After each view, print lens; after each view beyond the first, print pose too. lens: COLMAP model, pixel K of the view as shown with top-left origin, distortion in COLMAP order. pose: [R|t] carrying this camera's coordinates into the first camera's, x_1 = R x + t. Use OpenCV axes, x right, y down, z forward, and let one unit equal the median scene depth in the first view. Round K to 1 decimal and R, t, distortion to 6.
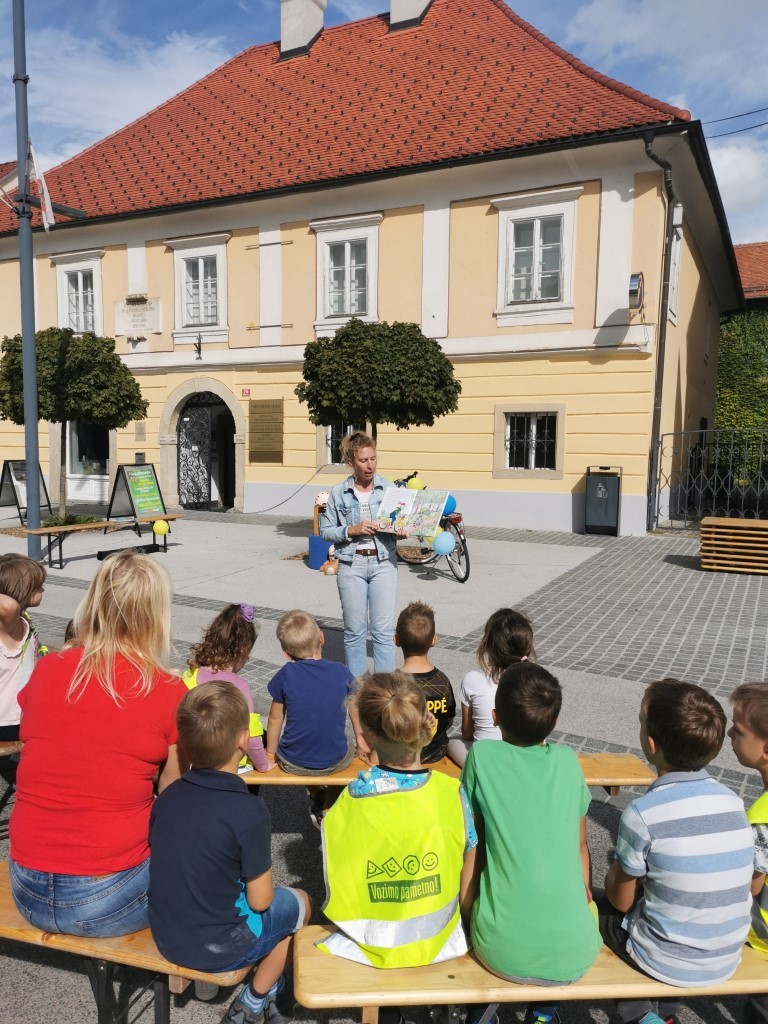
lens RADIAL K [[783.8, 0, 382.3], [0, 783.8, 514.8], [0, 0, 1]] dist [0.055462, -0.063646]
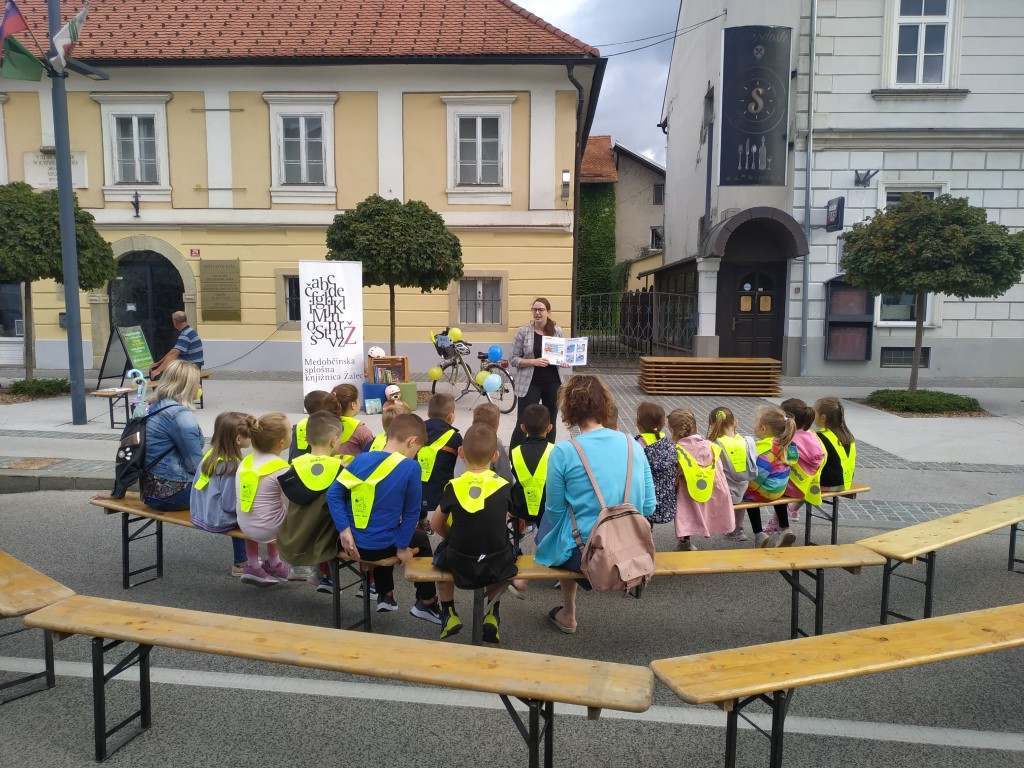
lens RADIAL K [[737.8, 0, 512.0], [0, 737.8, 384.0], [0, 0, 1]] dist [0.000947, -0.006695]
pose [[0.907167, -0.050166, 0.417770, -0.244622], [0.039550, 0.998638, 0.034036, -0.001862], [-0.418908, -0.014354, 0.907915, -0.052020]]
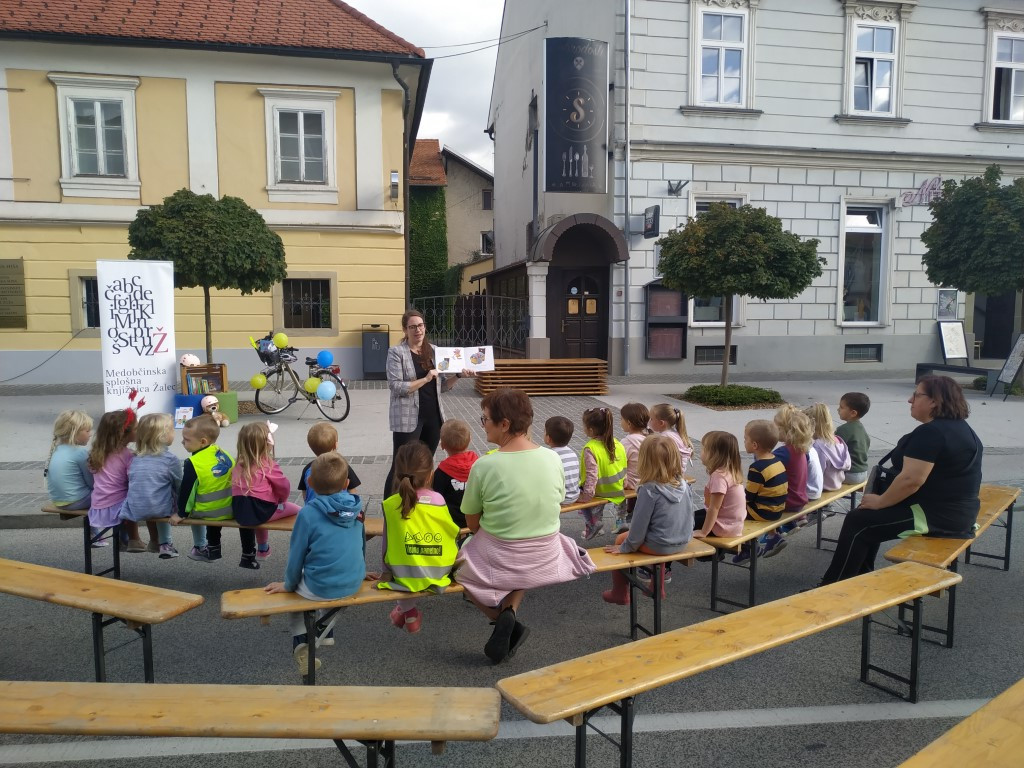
lens RADIAL K [[737.8, 0, 512.0], [0, 737.8, 384.0], [0, 0, 1]] dist [0.000947, -0.006695]
pose [[0.790817, -0.071918, 0.607812, -0.237691], [0.060018, 0.997398, 0.039926, -0.001492], [-0.609102, 0.004905, 0.793076, -0.040923]]
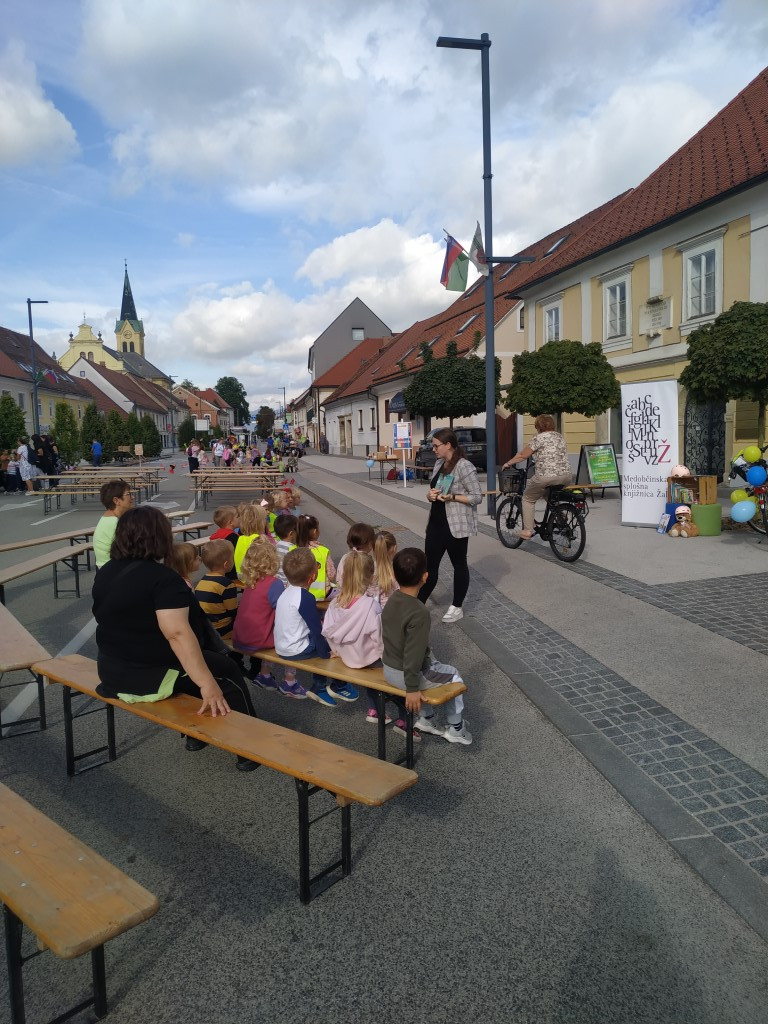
lens RADIAL K [[737.8, 0, 381.6], [0, 737.8, 509.3], [0, 0, 1]] dist [0.000947, -0.006695]
pose [[0.657475, 0.041090, -0.752355, 0.313957], [-0.025540, 0.999153, 0.032250, 0.008021], [0.753043, -0.001988, 0.657968, -0.014343]]
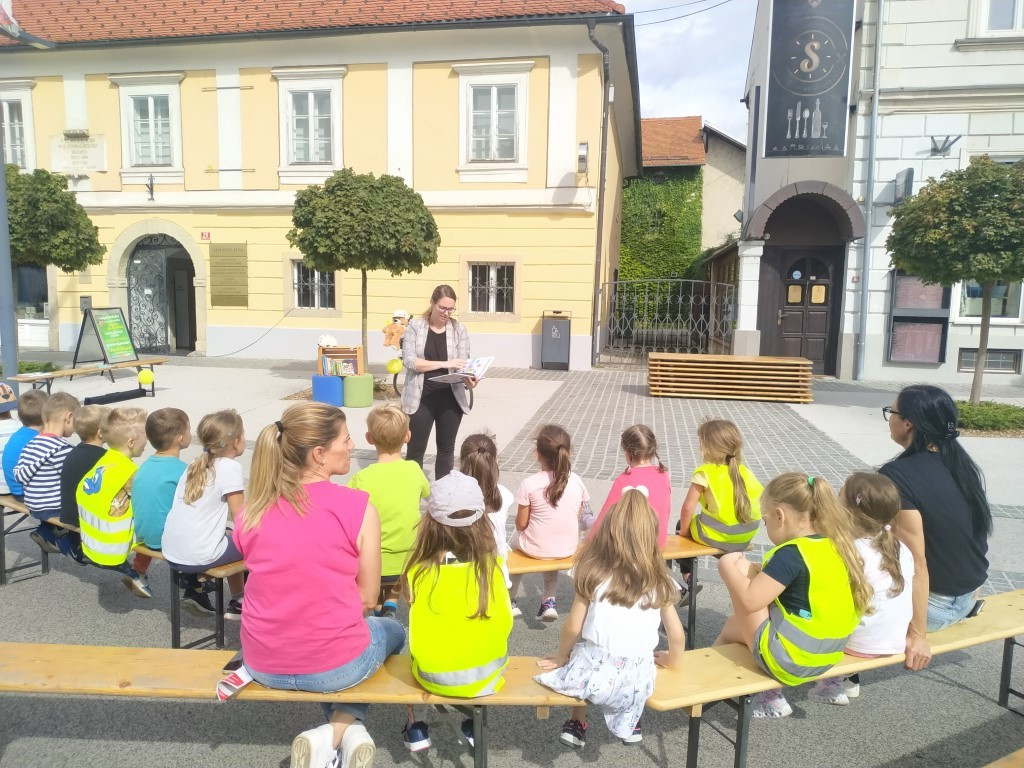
lens RADIAL K [[740.1, 0, 507.4], [0, 740.1, 386.0], [0, 0, 1]] dist [-0.003850, -0.006448]
pose [[0.960477, -0.028545, 0.276893, -0.082850], [0.017155, 0.998907, 0.043473, 0.000675], [-0.277831, -0.037004, 0.959917, -0.015561]]
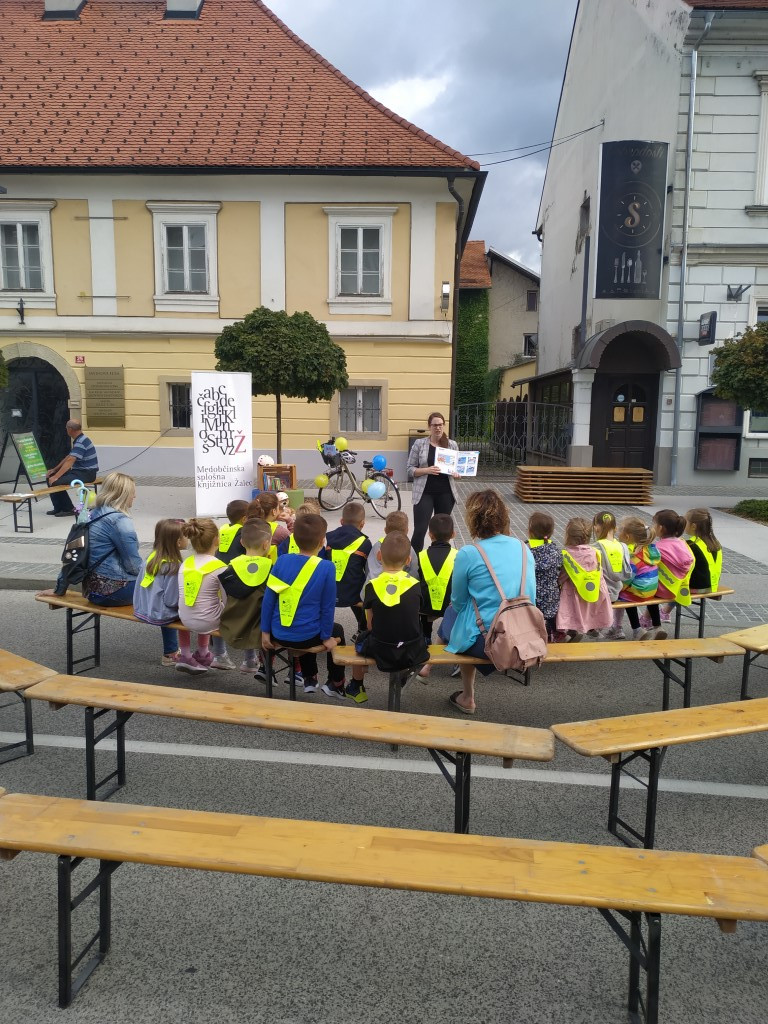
lens RADIAL K [[744.5, 0, 387.6], [0, 744.5, 511.7], [0, 0, 1]] dist [-0.000171, -0.007615]
pose [[0.902875, -0.056432, 0.426184, -0.276807], [0.032071, 0.997426, 0.064128, -0.006415], [-0.428706, -0.044232, 0.902361, -0.080391]]
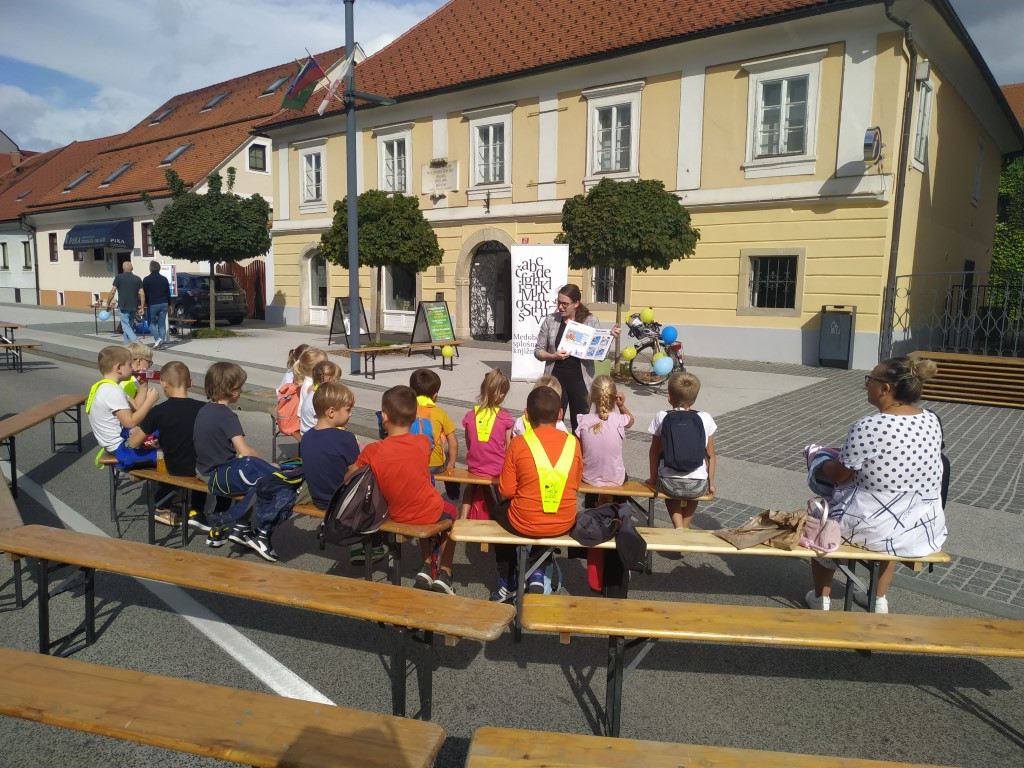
lens RADIAL K [[741.3, 0, 512.0], [0, 741.3, 384.0], [0, 0, 1]] dist [0.036747, -0.058616]
pose [[0.976555, 0.031141, -0.213002, 0.058195], [-0.022266, 0.998786, 0.043938, 0.011656], [0.214111, -0.038165, 0.976063, -0.108274]]
